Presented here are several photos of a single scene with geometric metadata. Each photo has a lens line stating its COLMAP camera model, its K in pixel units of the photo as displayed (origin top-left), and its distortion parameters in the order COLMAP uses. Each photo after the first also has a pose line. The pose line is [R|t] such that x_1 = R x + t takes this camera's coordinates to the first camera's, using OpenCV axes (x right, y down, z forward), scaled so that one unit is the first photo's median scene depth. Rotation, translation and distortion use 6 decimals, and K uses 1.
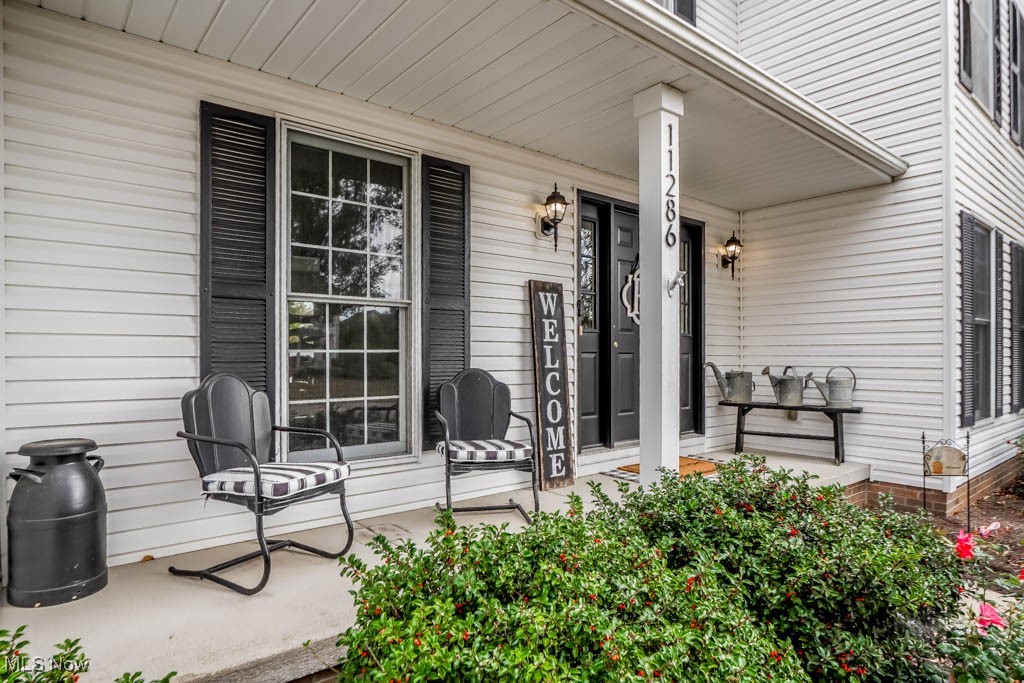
lens RADIAL K [[574.5, 0, 512.0], [0, 574.5, 341.5], [0, 0, 1]] dist [-0.000625, -0.000030]
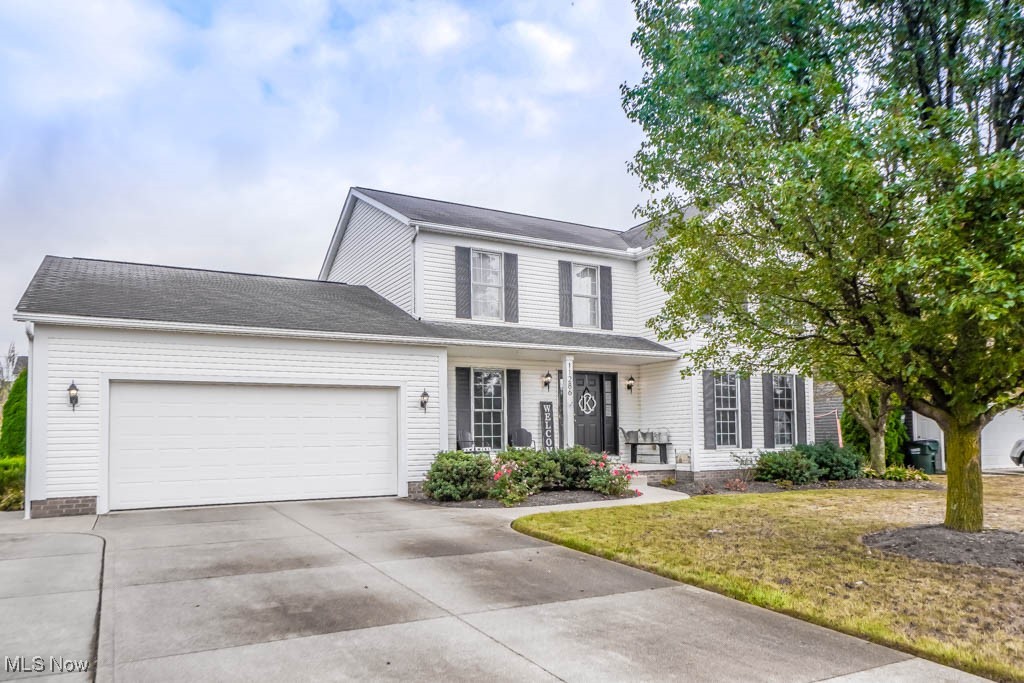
lens RADIAL K [[687.1, 0, 512.0], [0, 687.1, 341.5], [0, 0, 1]] dist [-0.001310, -0.000052]
pose [[0.980085, -0.032175, -0.195957, 0.640462], [0.010692, 0.993906, -0.109715, -0.017835], [0.198292, 0.105435, 0.974456, -2.832838]]
